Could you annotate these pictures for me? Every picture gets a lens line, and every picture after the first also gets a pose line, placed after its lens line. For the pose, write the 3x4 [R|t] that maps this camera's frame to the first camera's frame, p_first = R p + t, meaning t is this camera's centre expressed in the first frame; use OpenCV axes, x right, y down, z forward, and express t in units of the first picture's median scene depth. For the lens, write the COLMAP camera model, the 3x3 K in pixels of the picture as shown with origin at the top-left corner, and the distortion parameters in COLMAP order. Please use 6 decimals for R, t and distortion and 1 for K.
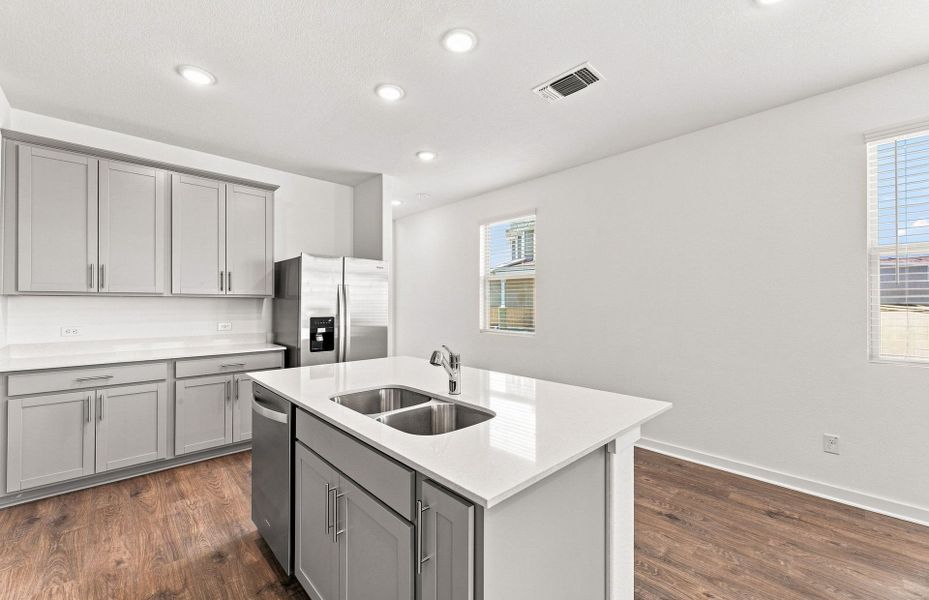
lens RADIAL K [[375.9, 0, 469.7], [0, 375.9, 303.3], [0, 0, 1]] dist [-0.002113, 0.001087]
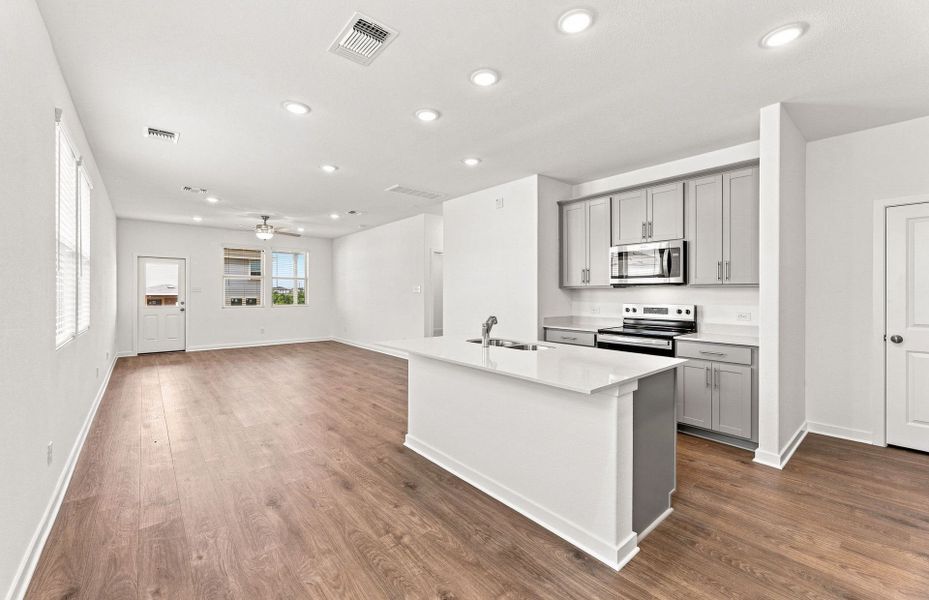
lens RADIAL K [[375.9, 0, 464.1], [0, 375.9, 294.7], [0, 0, 1]] dist [-0.002113, 0.001087]
pose [[-0.998305, -0.006903, 0.057795, -0.019071], [-0.006860, 0.999976, 0.000942, 0.004416], [-0.057800, 0.000544, -0.998328, 1.320193]]
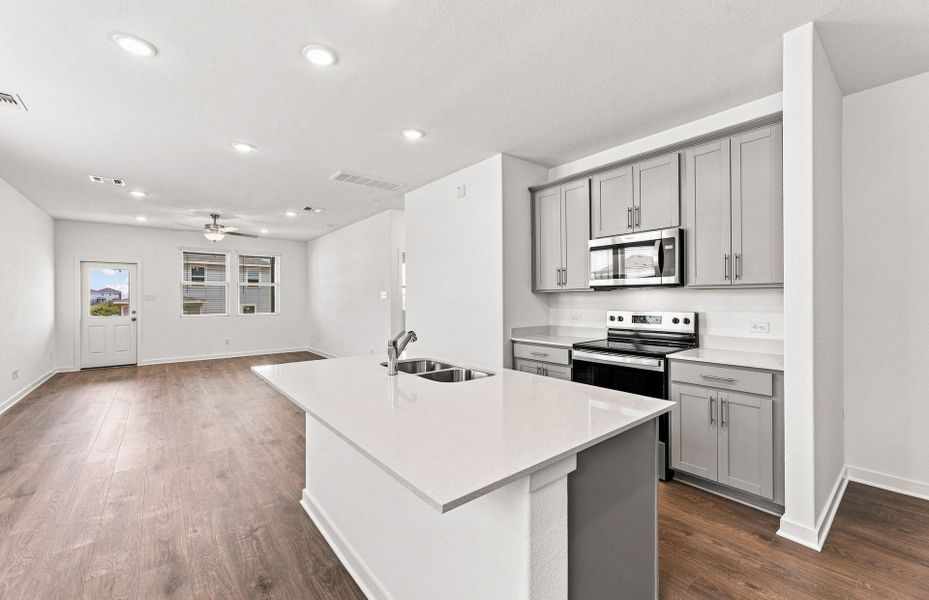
lens RADIAL K [[375.9, 0, 464.0], [0, 375.9, 300.1], [0, 0, 1]] dist [-0.002113, 0.001087]
pose [[-0.996988, 0.000451, 0.077560, -0.171841], [0.000465, 1.000000, 0.000162, 0.002954], [-0.077559, 0.000198, -0.996988, 1.073881]]
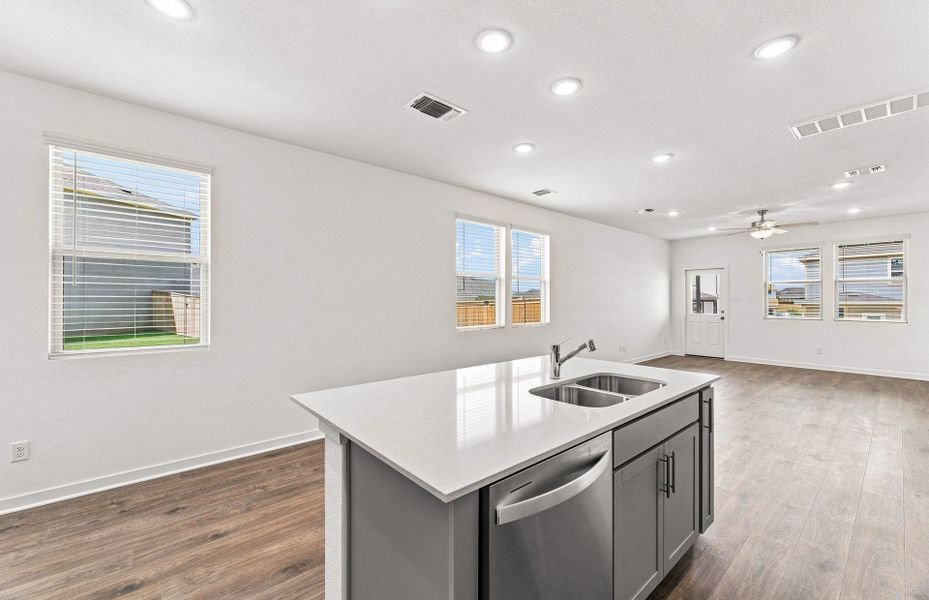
lens RADIAL K [[375.9, 0, 459.1], [0, 375.9, 298.9], [0, 0, 1]] dist [-0.002113, 0.001087]
pose [[0.065710, -0.000995, 0.997838, -0.620316], [-0.003606, 0.999993, 0.001235, -0.007276], [-0.997832, -0.003679, 0.065706, 0.605588]]
